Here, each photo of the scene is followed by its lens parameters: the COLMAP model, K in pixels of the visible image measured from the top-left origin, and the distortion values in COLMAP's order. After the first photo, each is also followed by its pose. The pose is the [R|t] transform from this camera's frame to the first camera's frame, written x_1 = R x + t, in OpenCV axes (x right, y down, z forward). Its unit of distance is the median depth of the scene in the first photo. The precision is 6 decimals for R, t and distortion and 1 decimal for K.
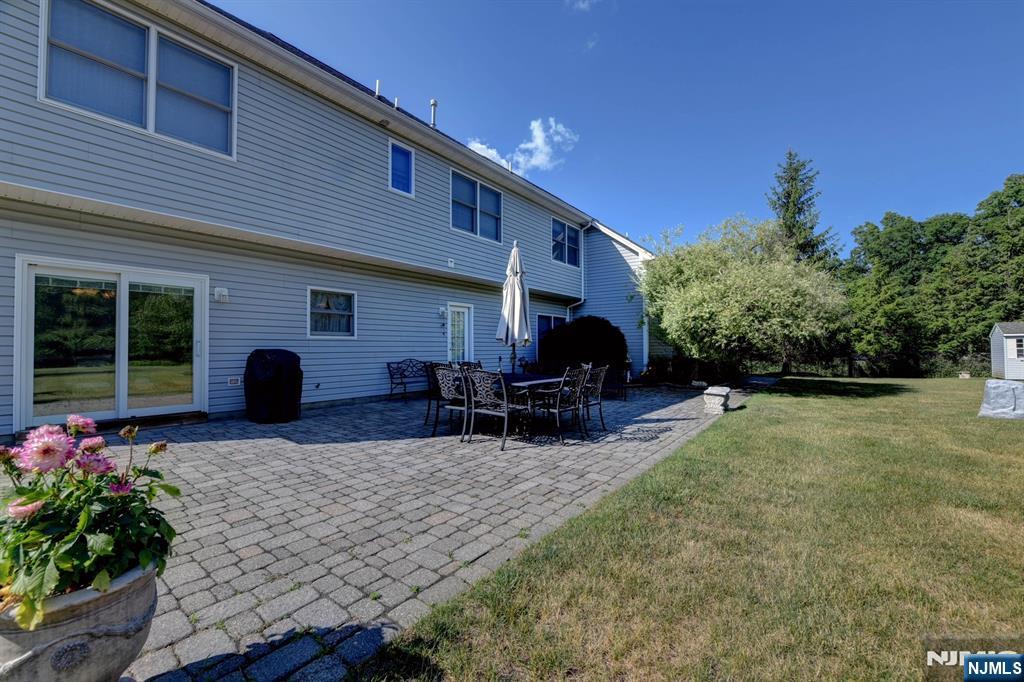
lens RADIAL K [[412.7, 0, 511.5], [0, 412.7, 342.0], [0, 0, 1]] dist [-0.000691, -0.000083]
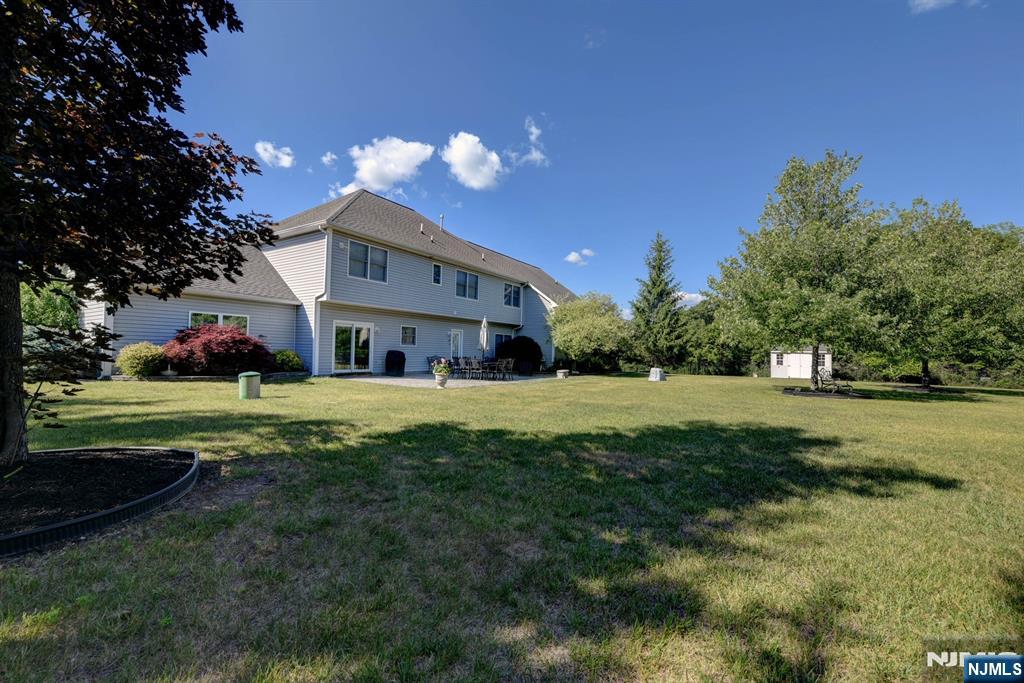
lens RADIAL K [[439.1, 0, 512.1], [0, 439.1, 340.3], [0, 0, 1]] dist [-0.000642, -0.000007]
pose [[0.996125, 0.028231, 0.083295, -0.032564], [-0.027379, 0.999561, -0.011361, -0.023458], [-0.083579, 0.009037, 0.996460, -1.246426]]
